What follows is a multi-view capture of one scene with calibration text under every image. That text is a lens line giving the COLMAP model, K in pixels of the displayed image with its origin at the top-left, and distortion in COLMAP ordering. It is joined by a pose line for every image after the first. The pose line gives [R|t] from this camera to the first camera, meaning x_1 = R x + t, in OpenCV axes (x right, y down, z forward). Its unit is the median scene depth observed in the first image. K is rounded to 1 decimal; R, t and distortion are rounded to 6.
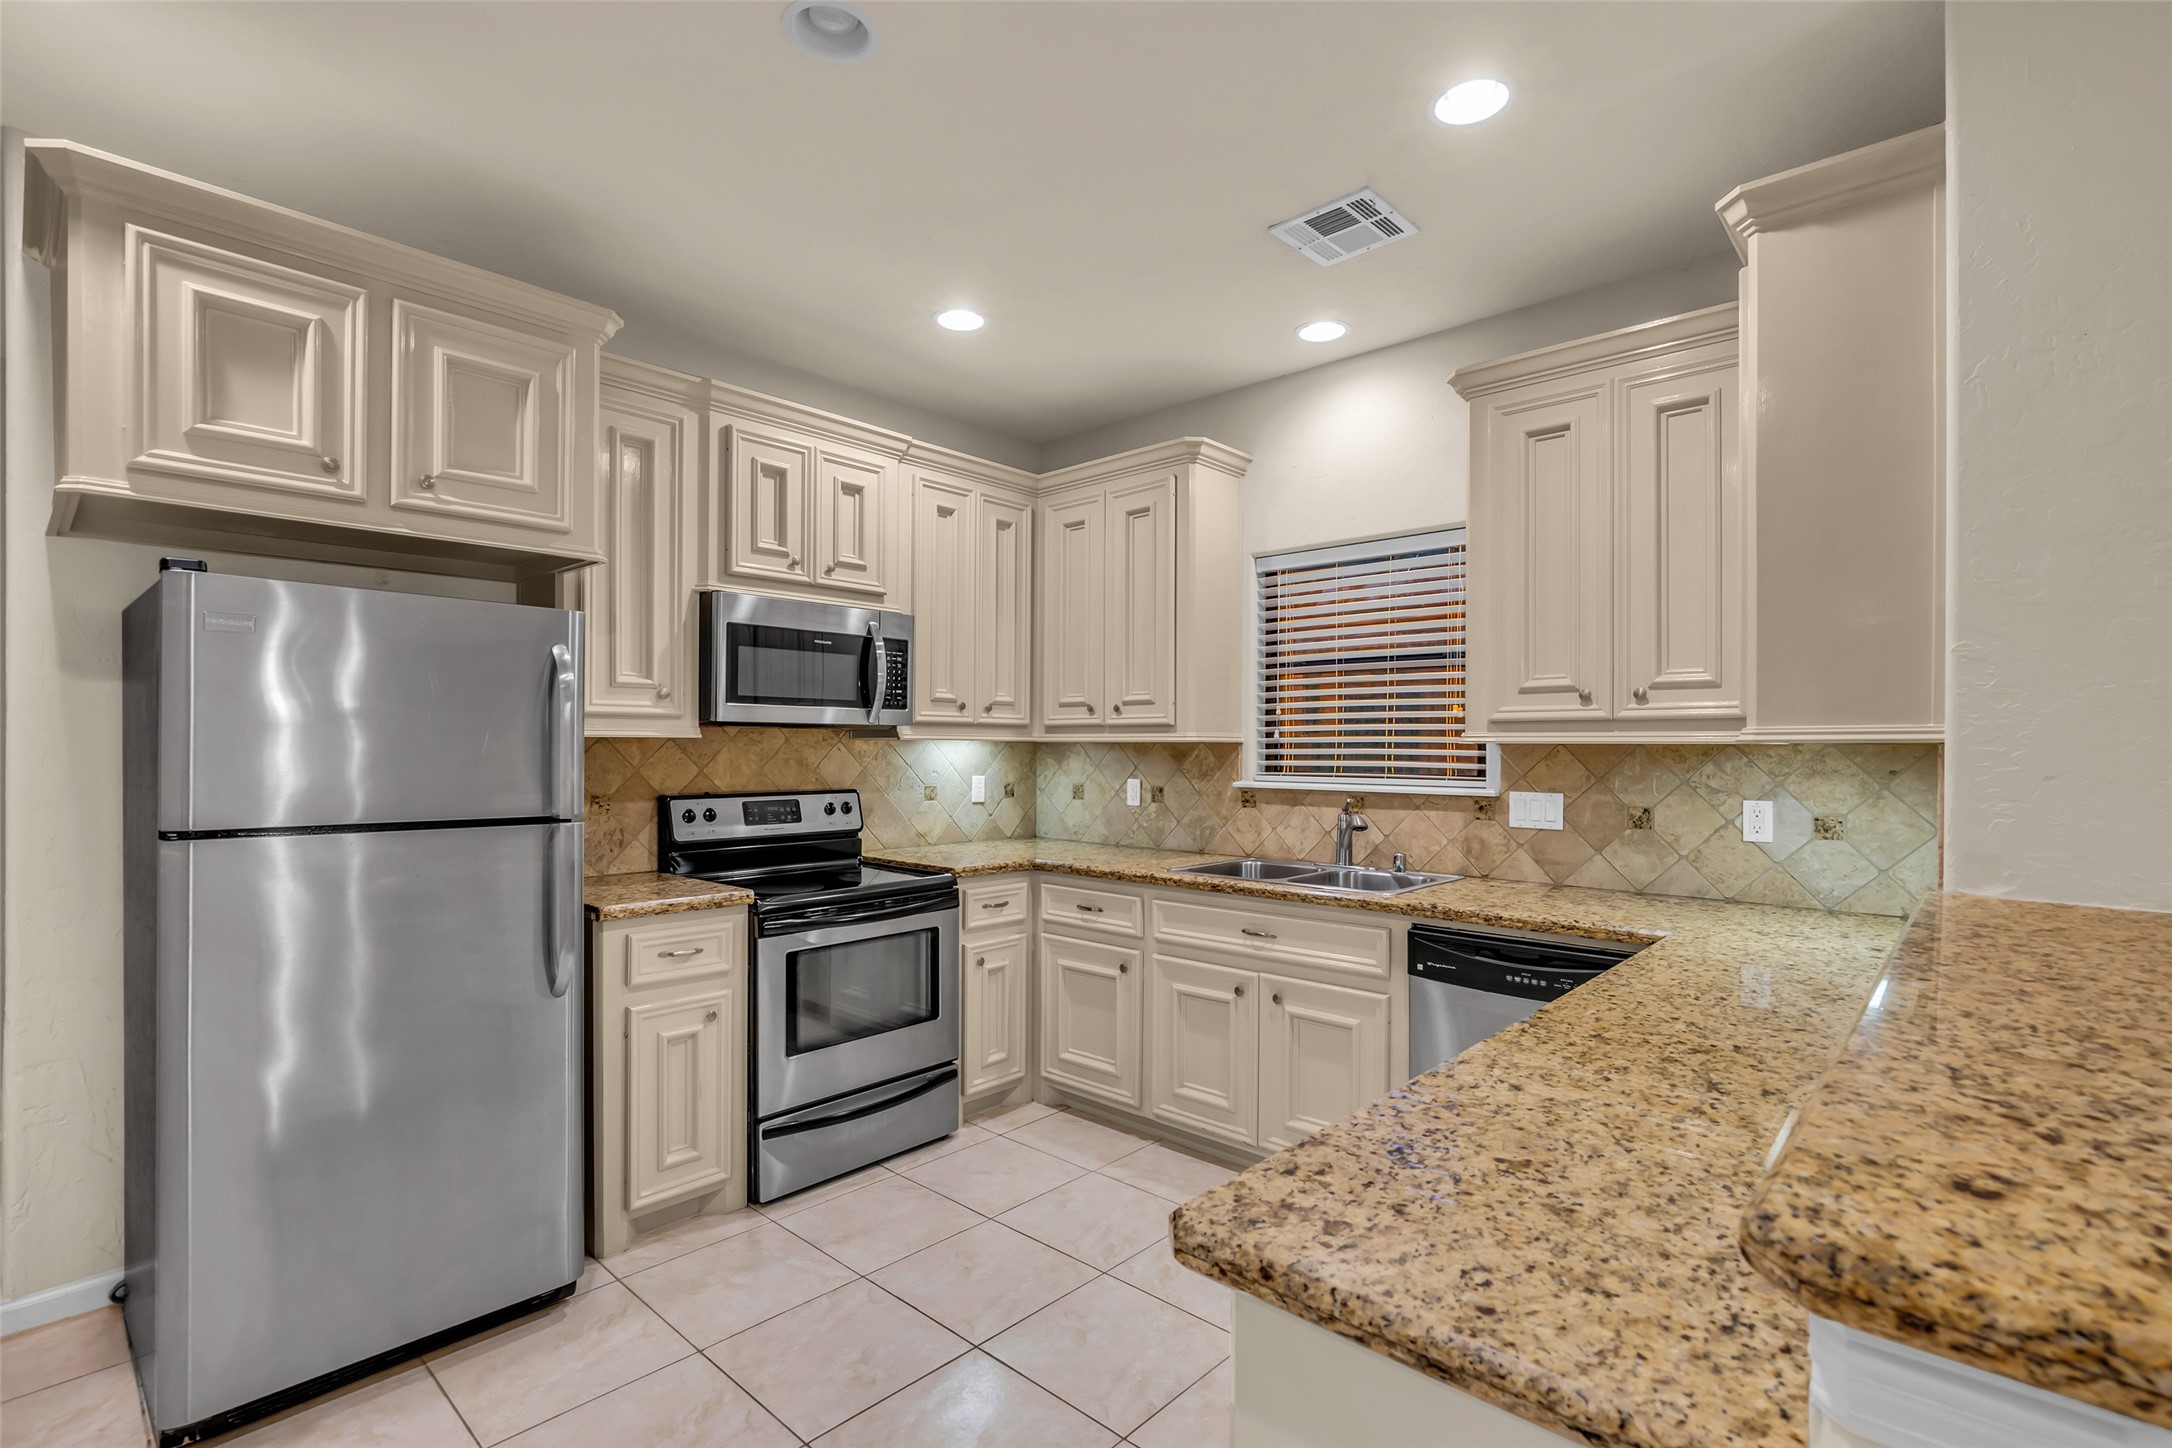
lens RADIAL K [[998.2, 0, 1080.1], [0, 998.2, 749.8], [0, 0, 1]] dist [-0.013951, 0.000597]
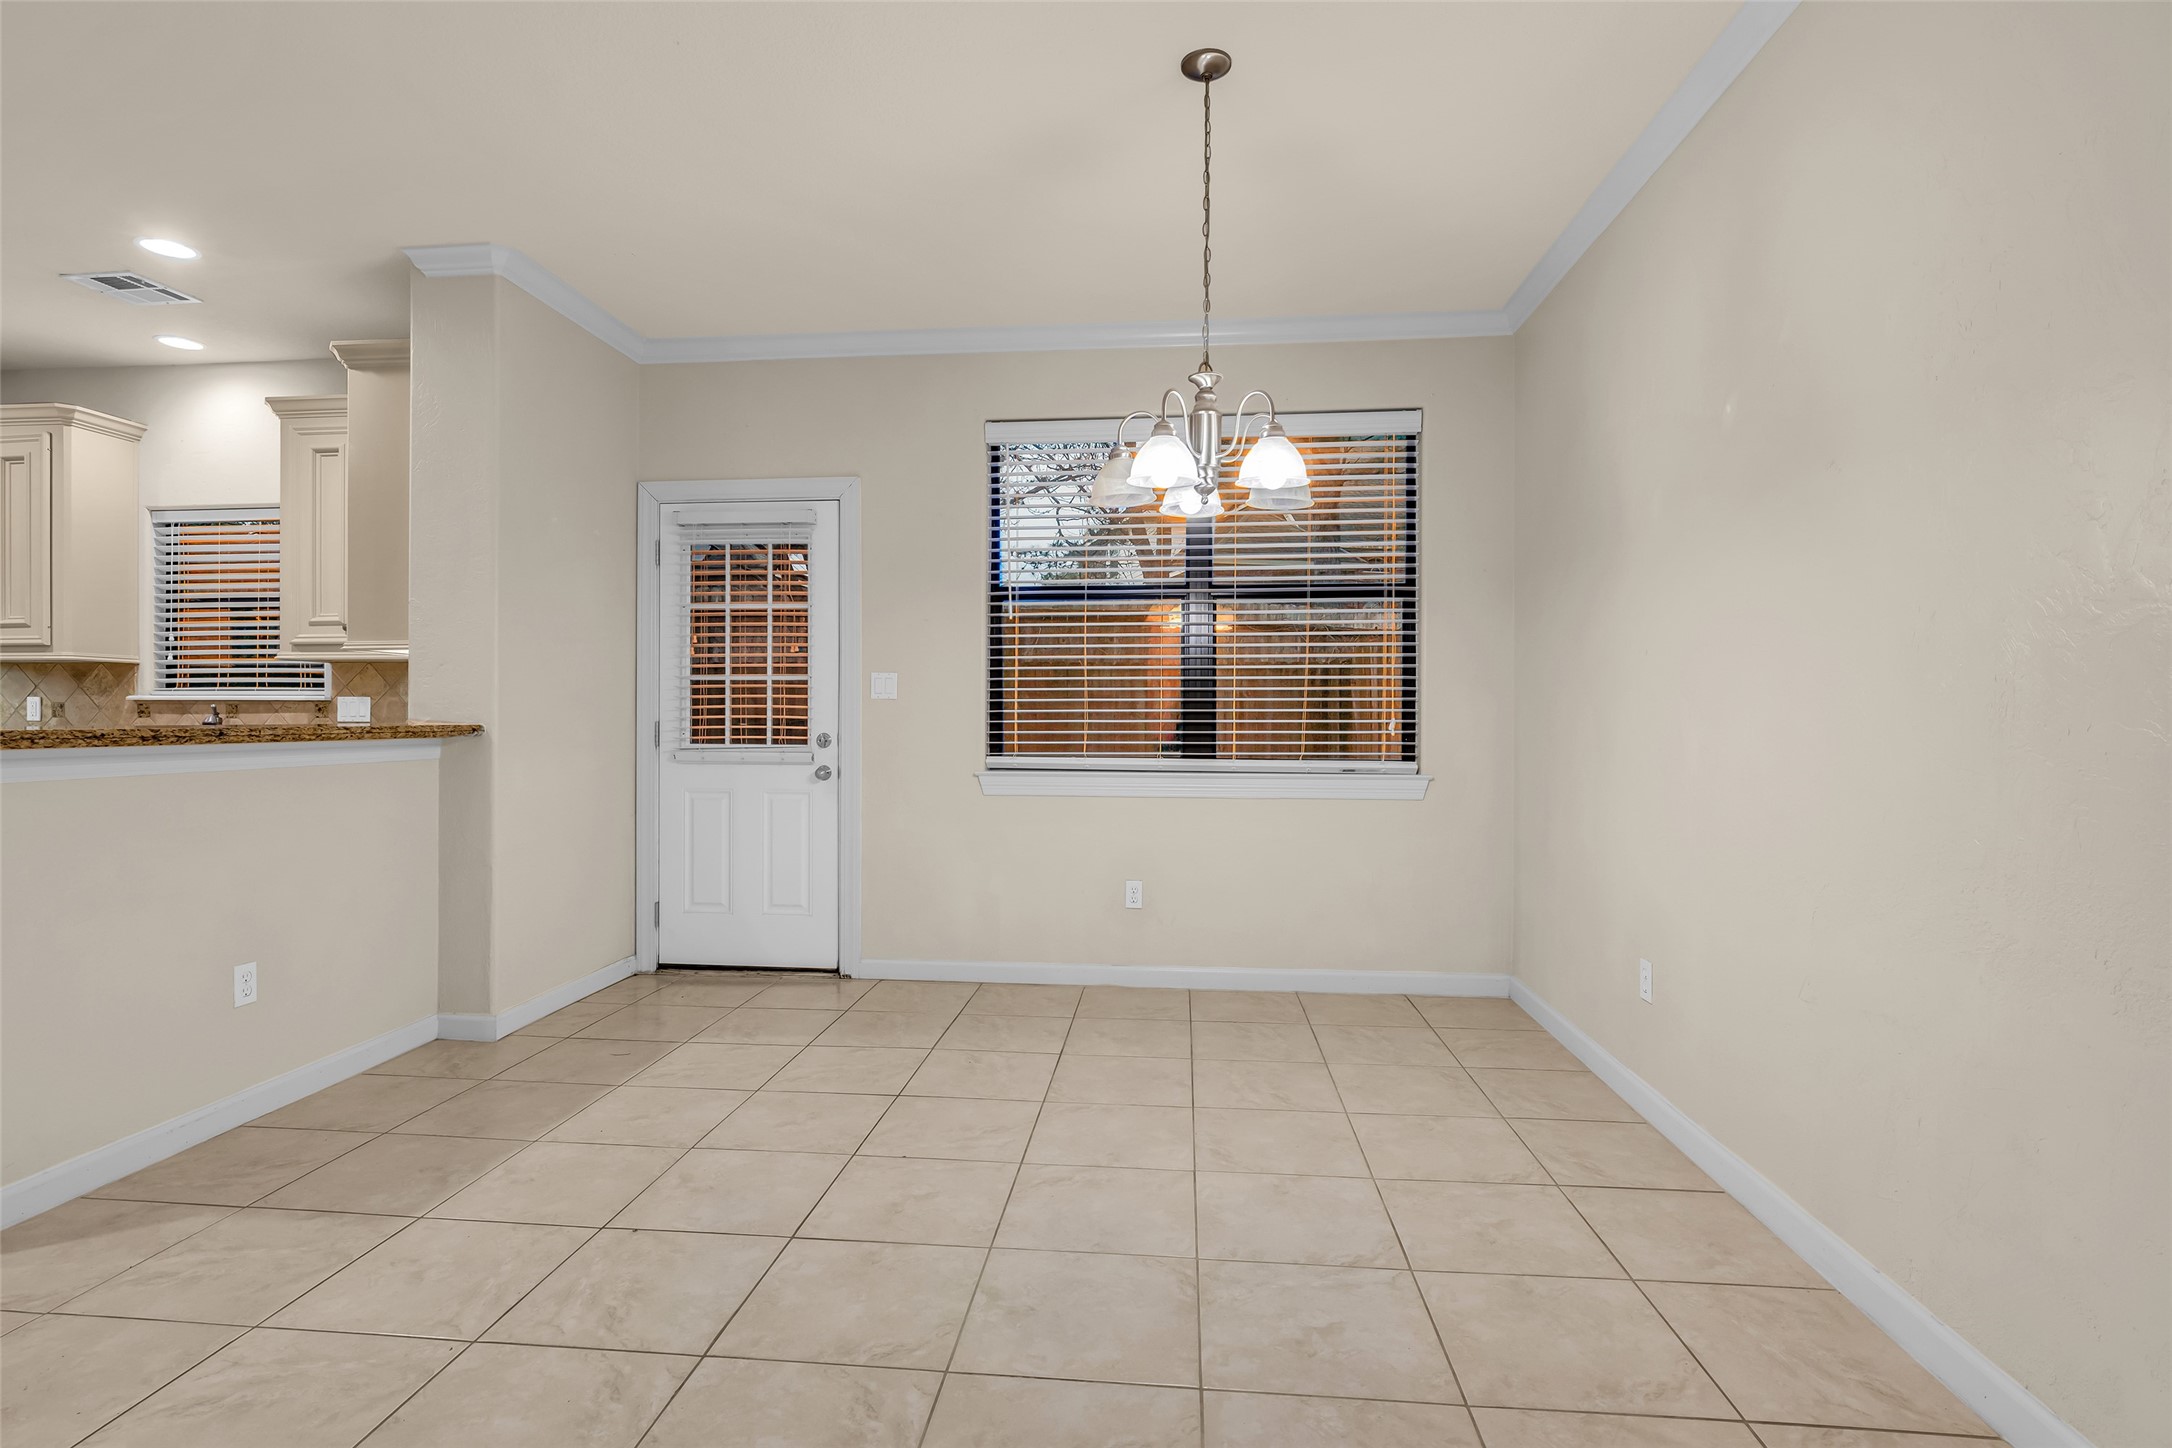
lens RADIAL K [[1068.4, 0, 1073.4], [0, 1068.4, 720.9], [0, 0, 1]] dist [-0.018647, 0.005860]
pose [[0.798124, -0.005154, 0.602471, 0.342816], [0.003877, 0.999987, 0.003418, 0.072004], [-0.602480, -0.000392, 0.798134, -0.803354]]
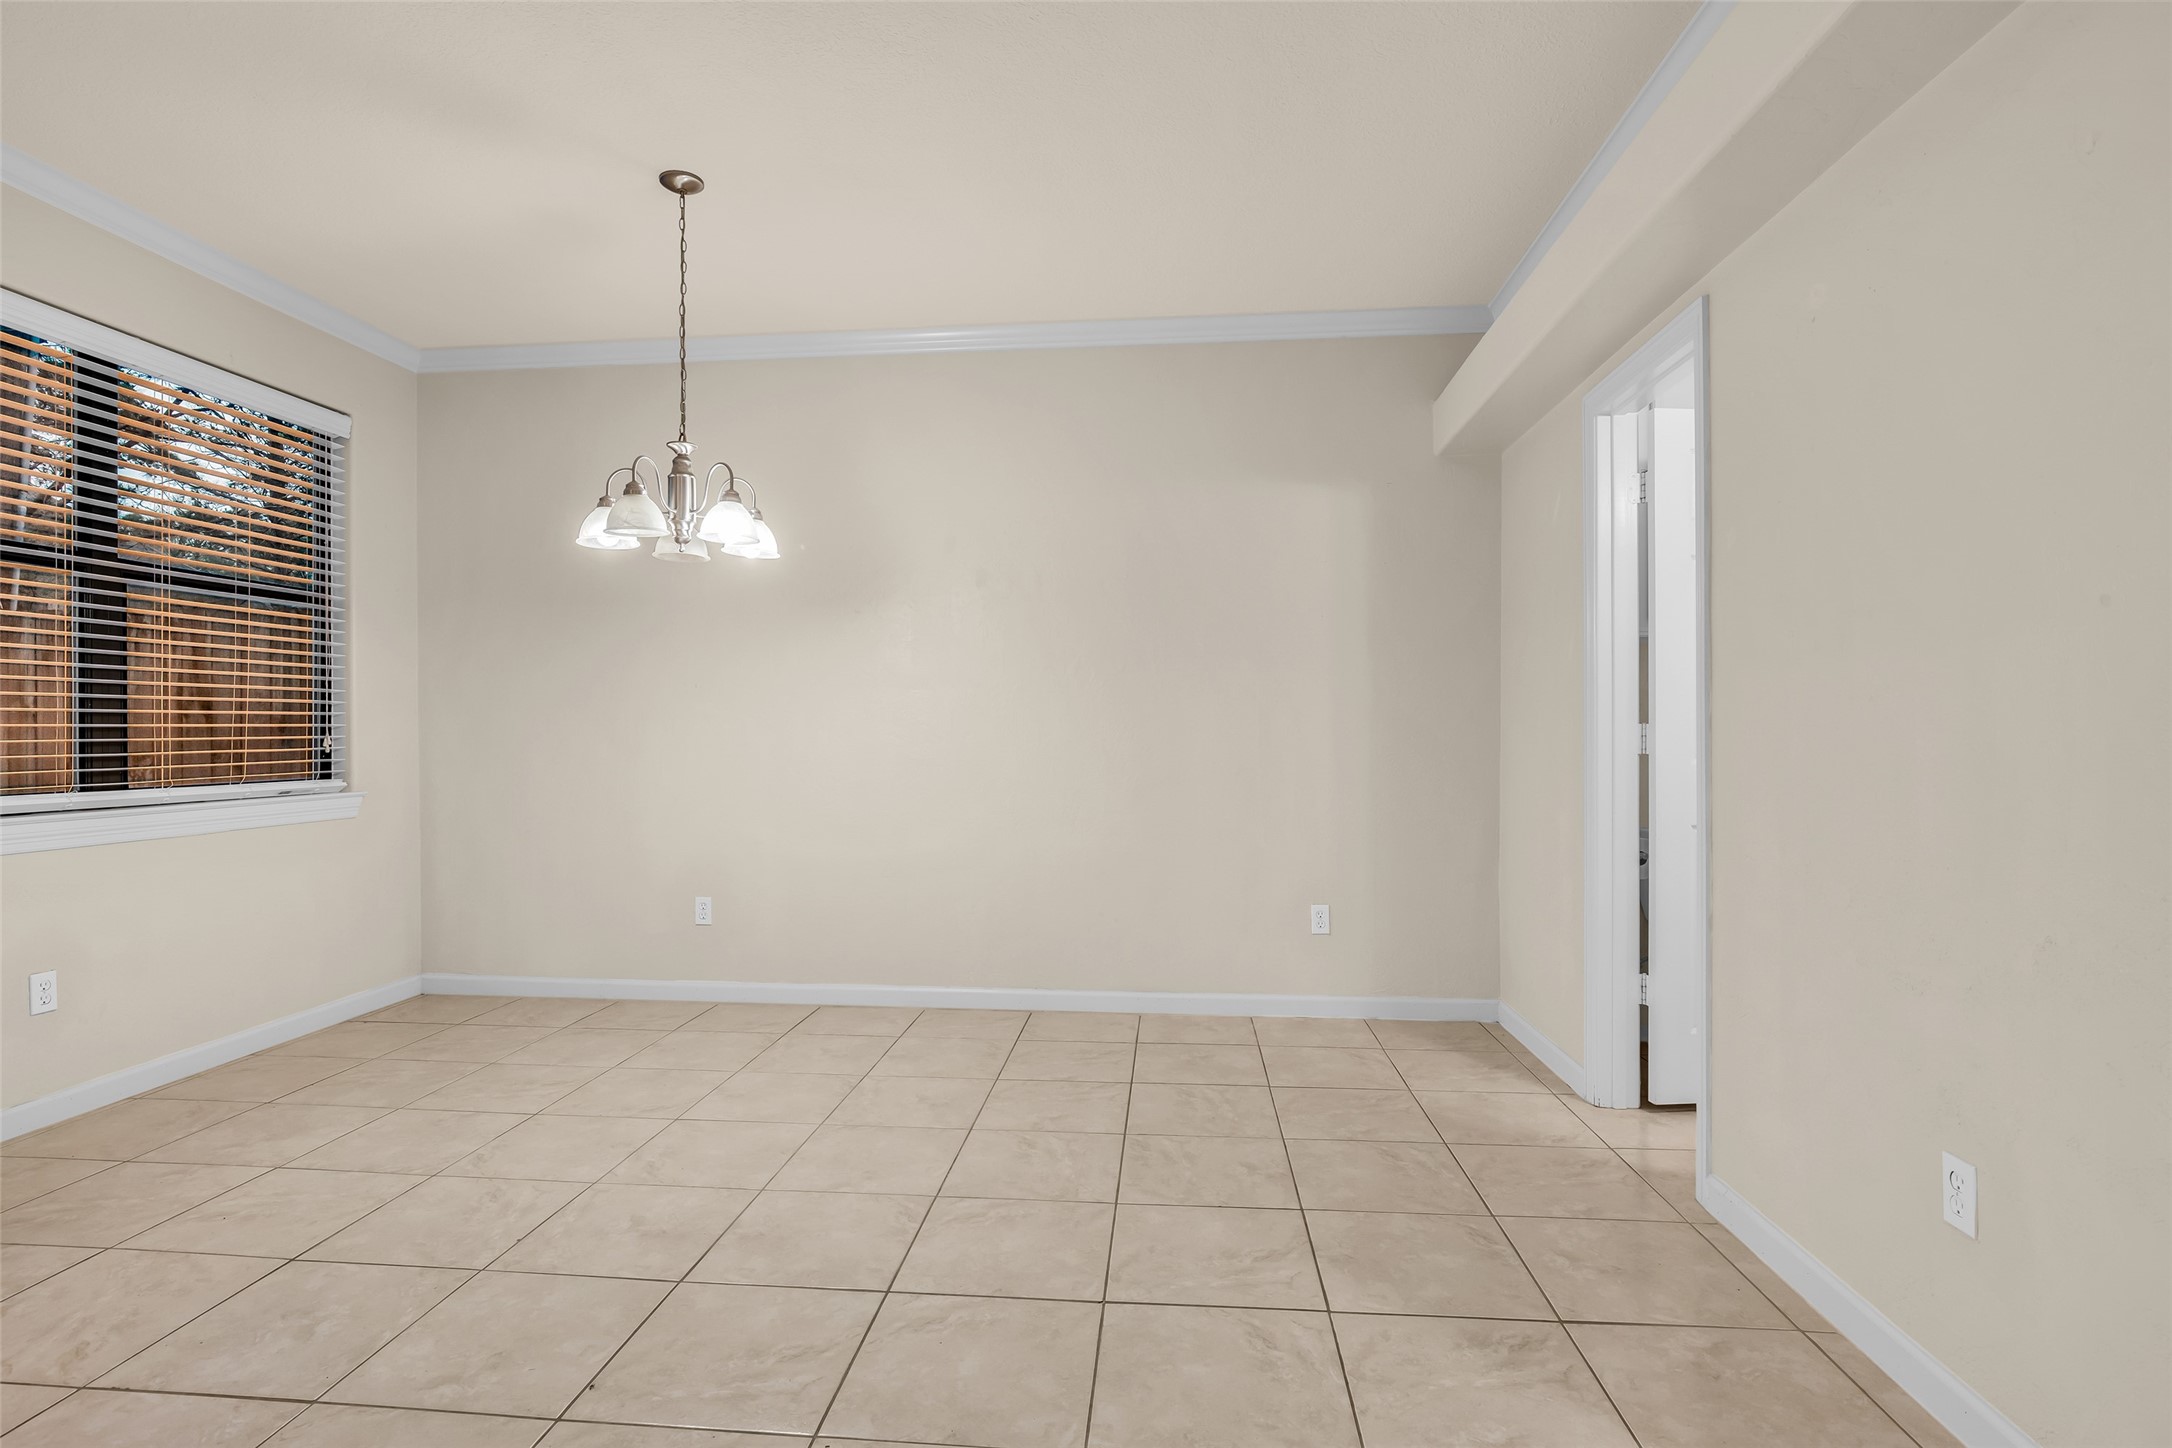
lens RADIAL K [[1064.5, 0, 1076.1], [0, 1064.5, 730.7], [0, 0, 1]] dist [-0.019185, 0.005363]
pose [[-0.607934, -0.002550, 0.793983, -0.054172], [0.006276, 0.999948, 0.008016, 0.066801], [-0.793962, 0.009856, -0.607887, 0.061847]]
